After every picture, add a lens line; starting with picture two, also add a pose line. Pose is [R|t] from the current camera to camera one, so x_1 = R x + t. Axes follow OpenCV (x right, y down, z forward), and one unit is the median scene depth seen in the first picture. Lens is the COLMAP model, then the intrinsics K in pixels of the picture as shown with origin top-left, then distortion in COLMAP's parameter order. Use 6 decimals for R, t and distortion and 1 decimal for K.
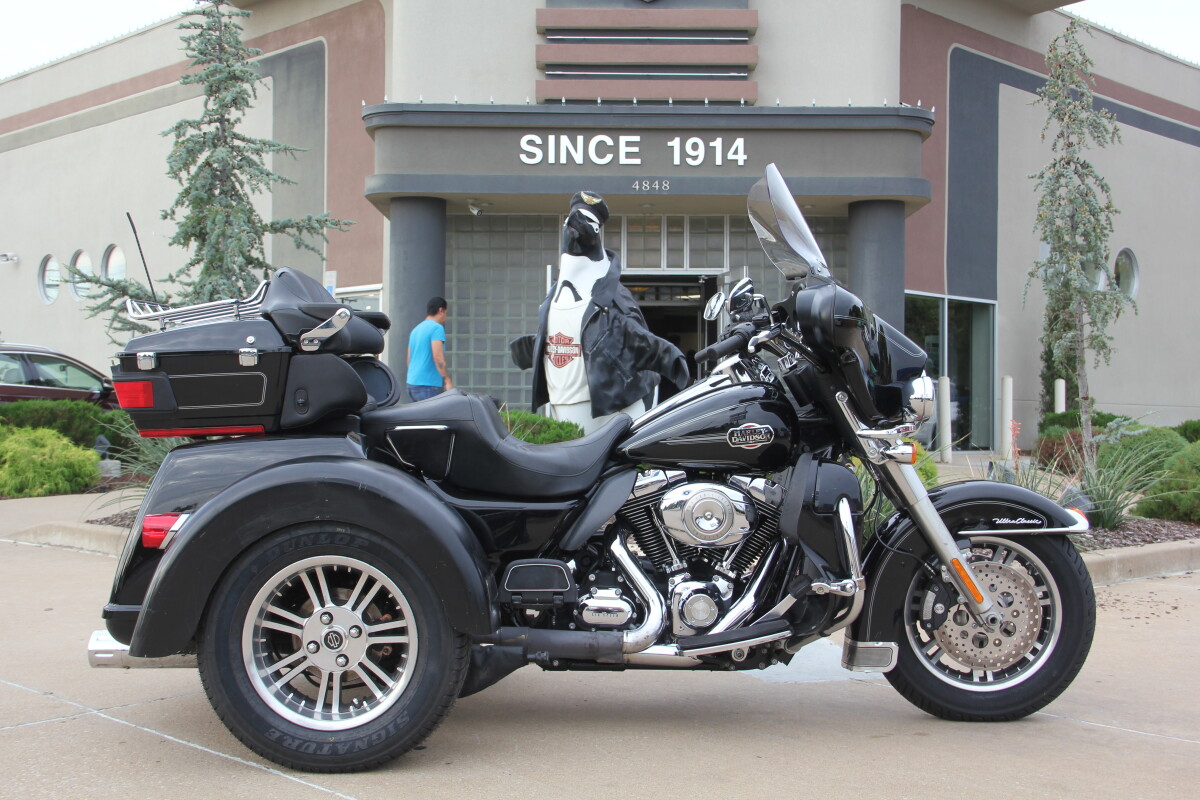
lens RADIAL K [[1413.7, 0, 600.0], [0, 1413.7, 400.0], [0, 0, 1]] dist [-0.013197, 0.324102]
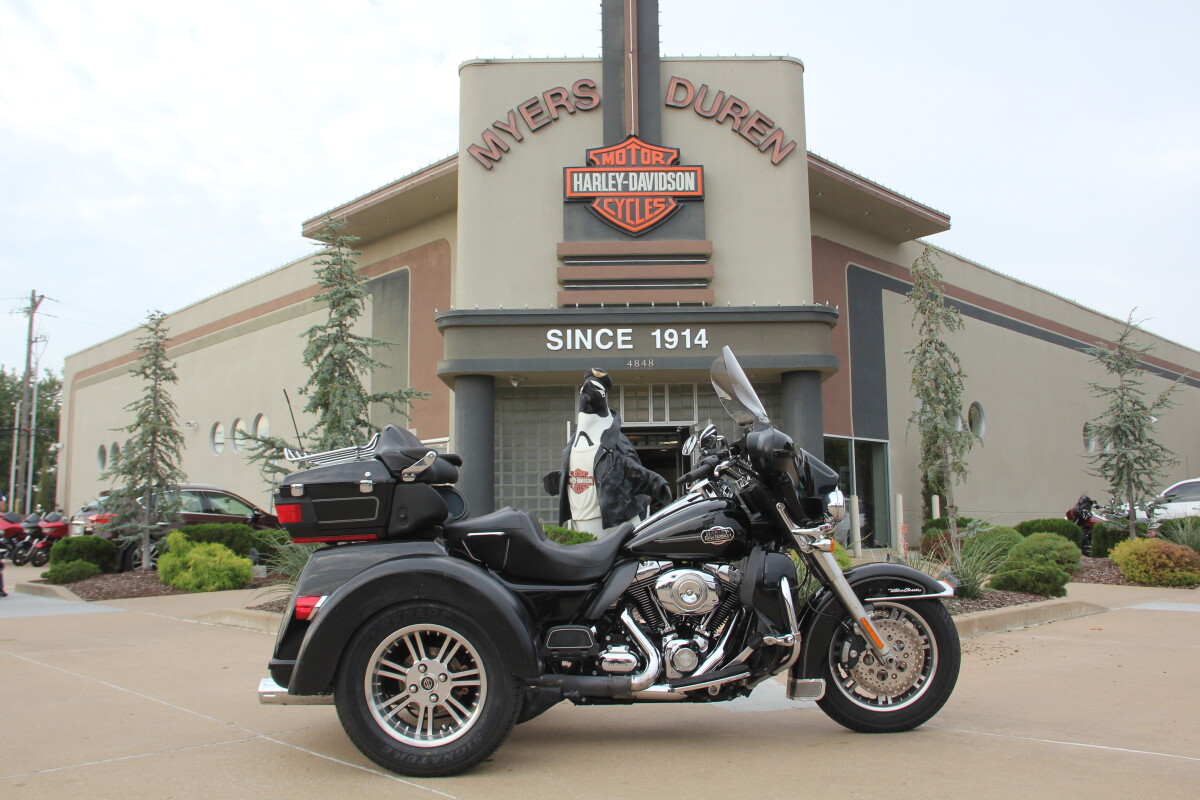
lens RADIAL K [[1029.5, 0, 600.0], [0, 1029.5, 400.0], [0, 0, 1]] dist [-0.153703, 0.185736]
pose [[0.999783, -0.020562, -0.003336, -0.005299], [0.020037, 0.993062, -0.115869, 0.007232], [0.005696, 0.115777, 0.993259, -0.038077]]
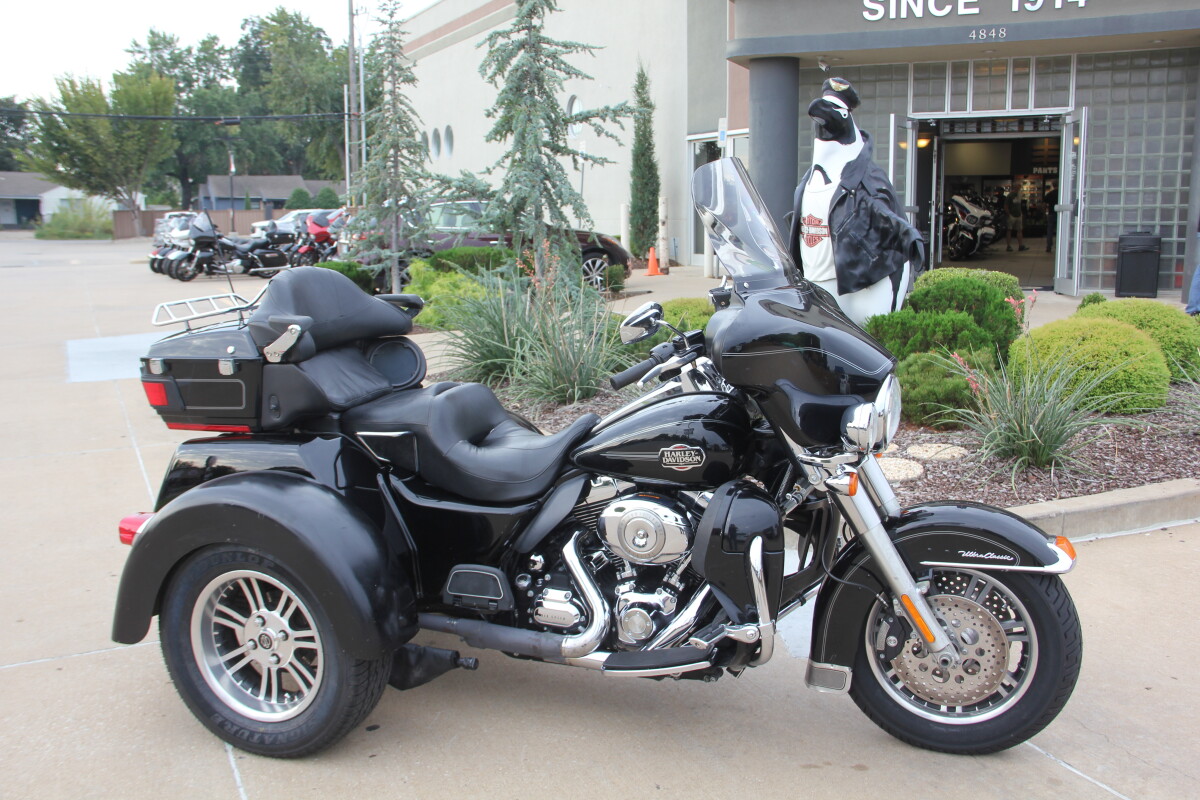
lens RADIAL K [[1174.3, 0, 613.6], [0, 1174.3, 401.0], [0, 0, 1]] dist [-0.110965, 0.303502]
pose [[0.938315, 0.038977, -0.343579, 0.316661], [0.021367, 0.985192, 0.170117, -0.139575], [0.345122, -0.166964, 0.923588, 0.246451]]
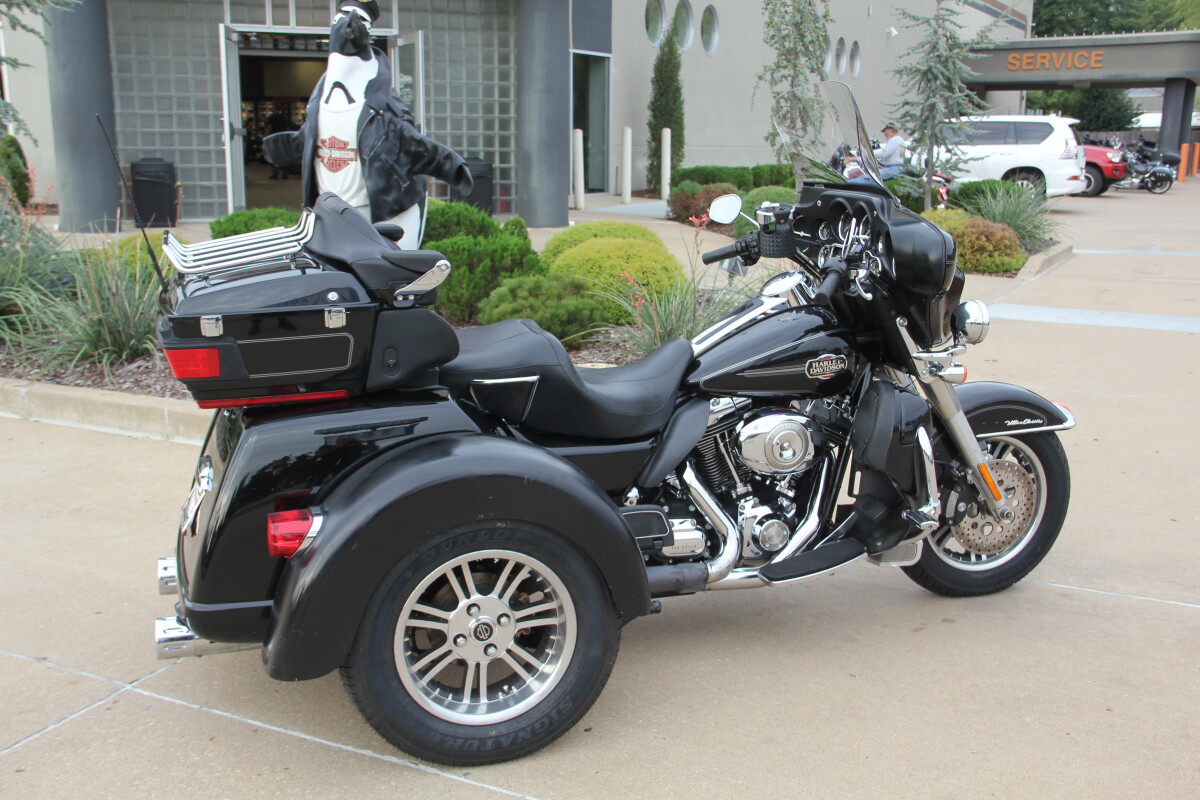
lens RADIAL K [[1278.2, 0, 600.0], [0, 1278.2, 400.0], [0, 0, 1]] dist [-0.056876, 0.291431]
pose [[0.948153, -0.064065, 0.311289, -0.315434], [-0.005561, 0.975978, 0.217798, -0.141148], [-0.317764, -0.208237, 0.925021, 0.192360]]
